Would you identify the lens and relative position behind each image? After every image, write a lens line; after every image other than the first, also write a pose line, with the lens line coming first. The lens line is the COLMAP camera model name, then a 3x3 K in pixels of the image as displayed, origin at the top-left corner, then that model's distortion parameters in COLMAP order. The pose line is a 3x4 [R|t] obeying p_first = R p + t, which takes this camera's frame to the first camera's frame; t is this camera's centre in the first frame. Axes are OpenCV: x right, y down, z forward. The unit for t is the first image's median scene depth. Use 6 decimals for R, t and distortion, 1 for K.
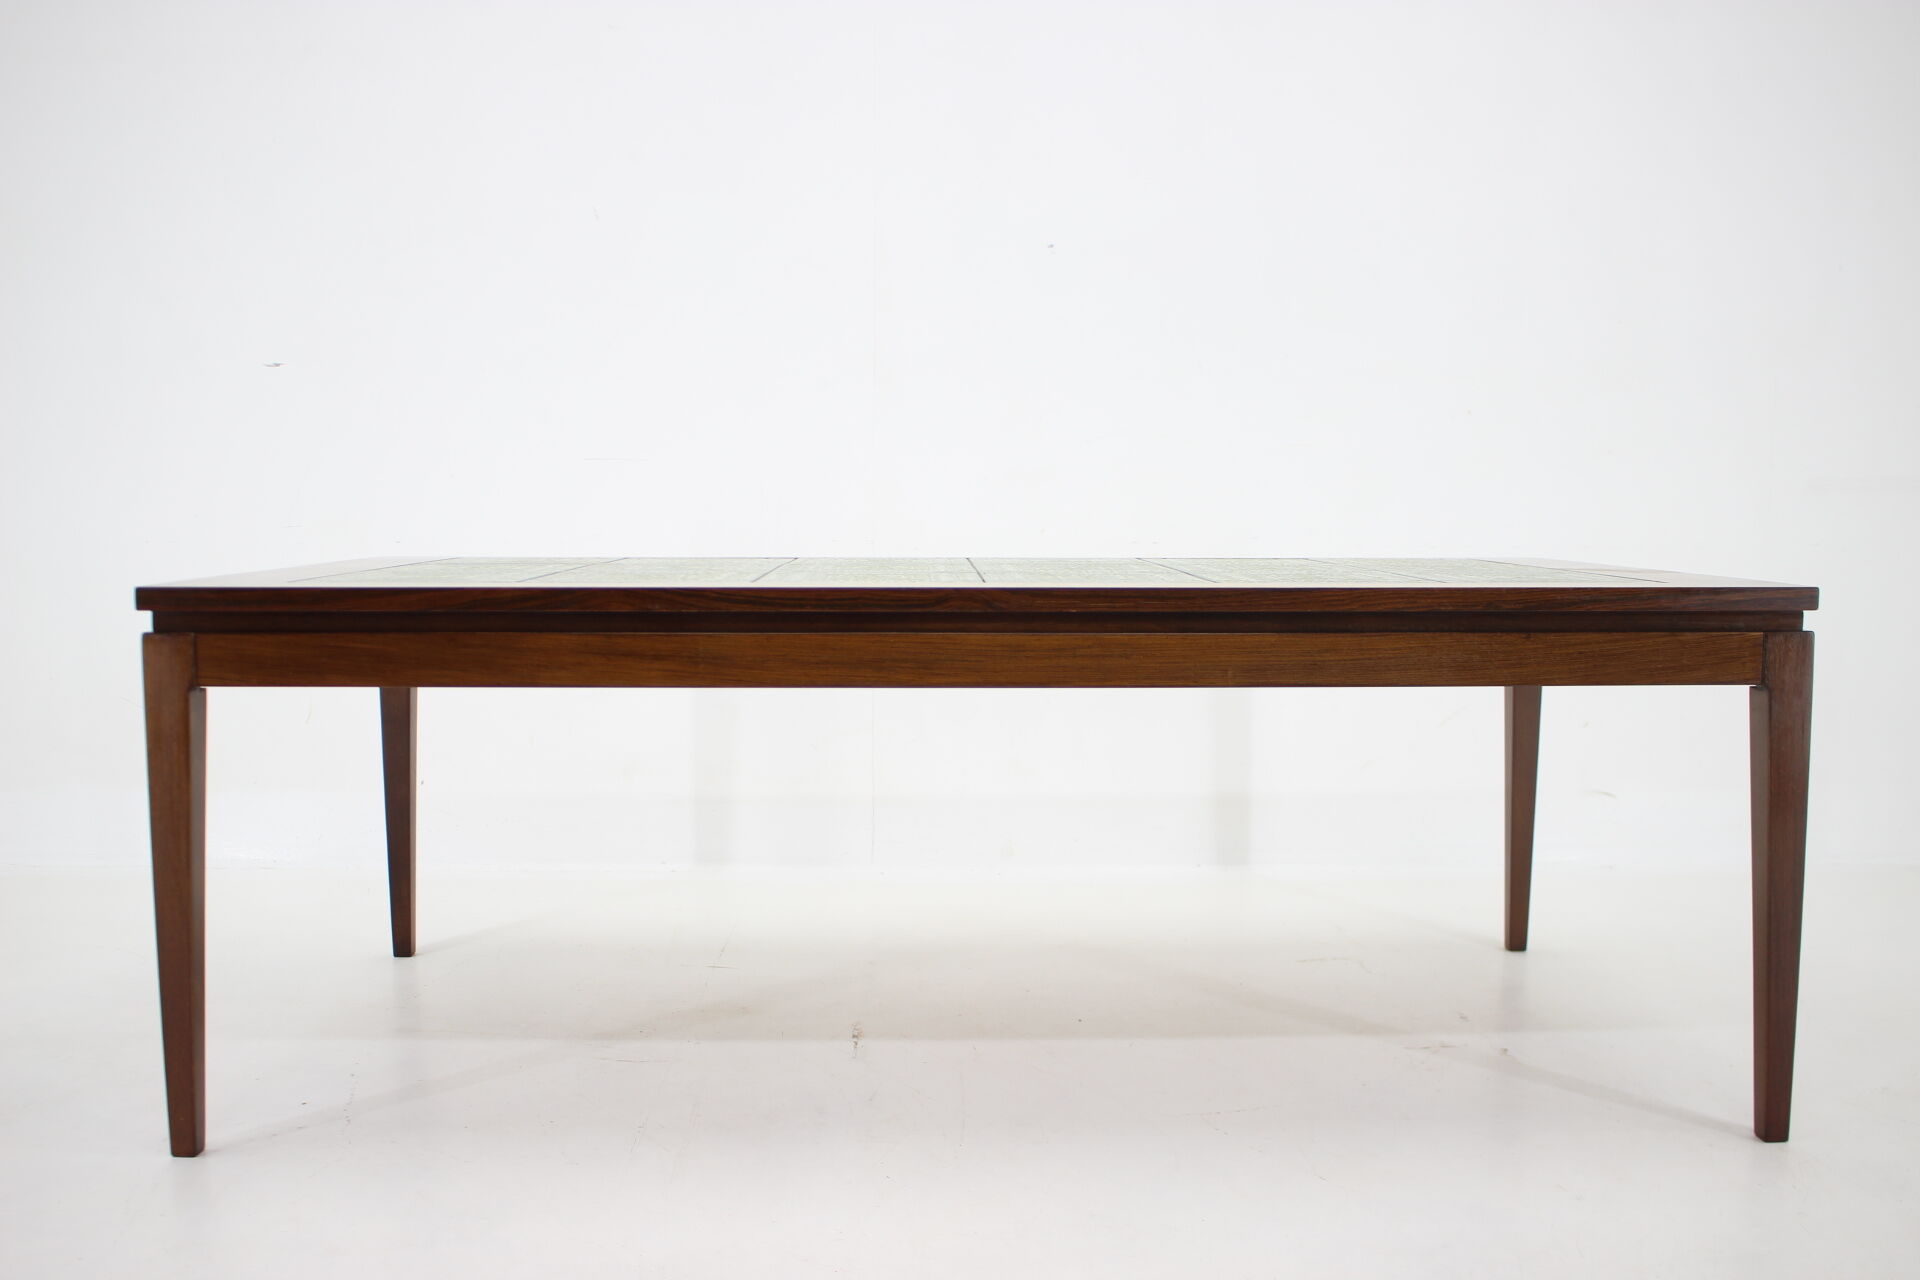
lens RADIAL K [[1838.1, 0, 960.0], [0, 1838.1, 640.0], [0, 0, 1]] dist [-0.148882, -0.003625]
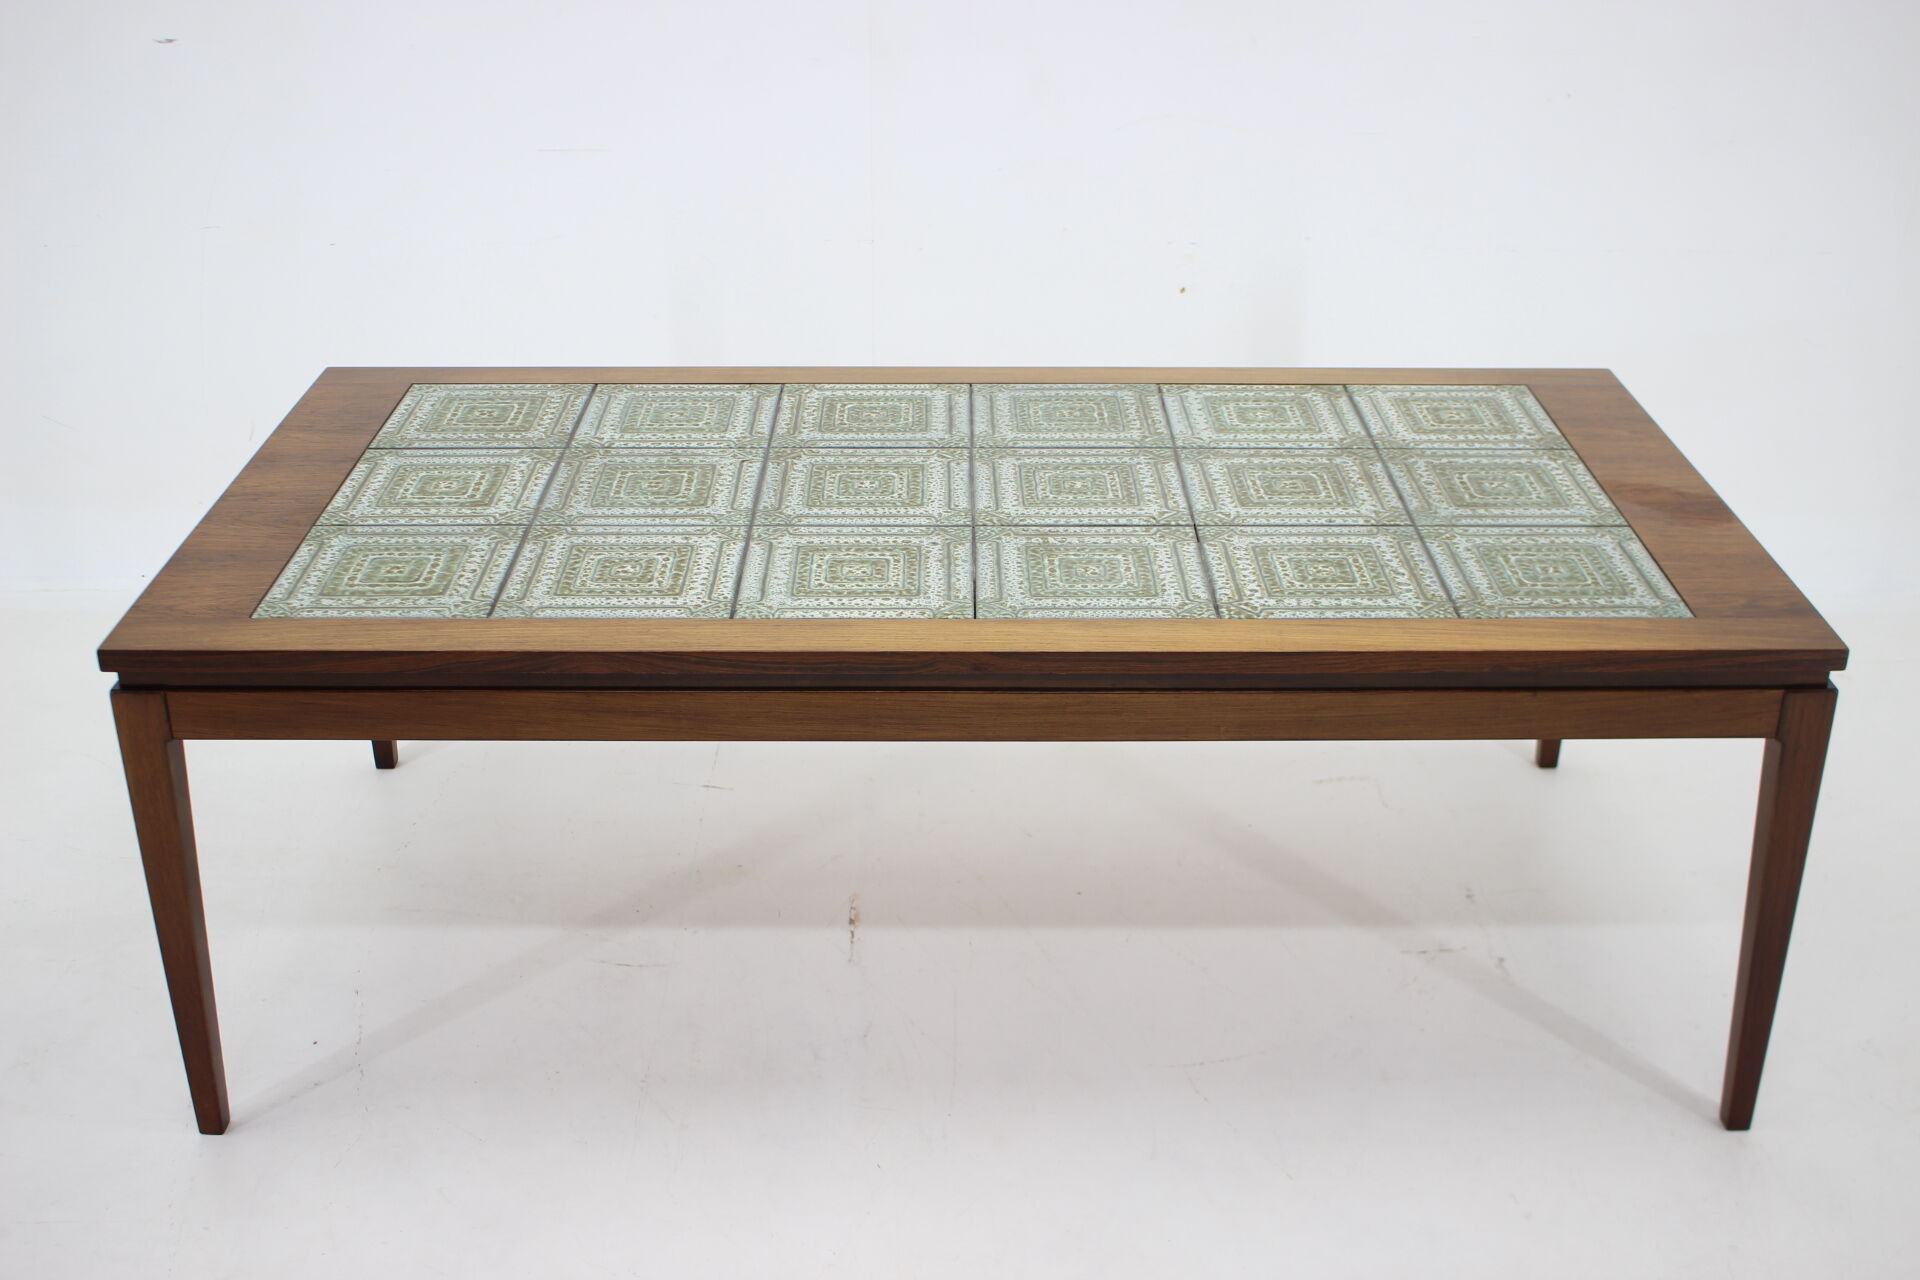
lens RADIAL K [[2228.1, 0, 960.0], [0, 2228.1, 640.0], [0, 0, 1]] dist [-0.115921, -0.218834]
pose [[0.999804, 0.005968, -0.018903, 0.029234], [0.001513, 0.927832, 0.372995, -0.469647], [0.019765, -0.372950, 0.927641, -0.088123]]
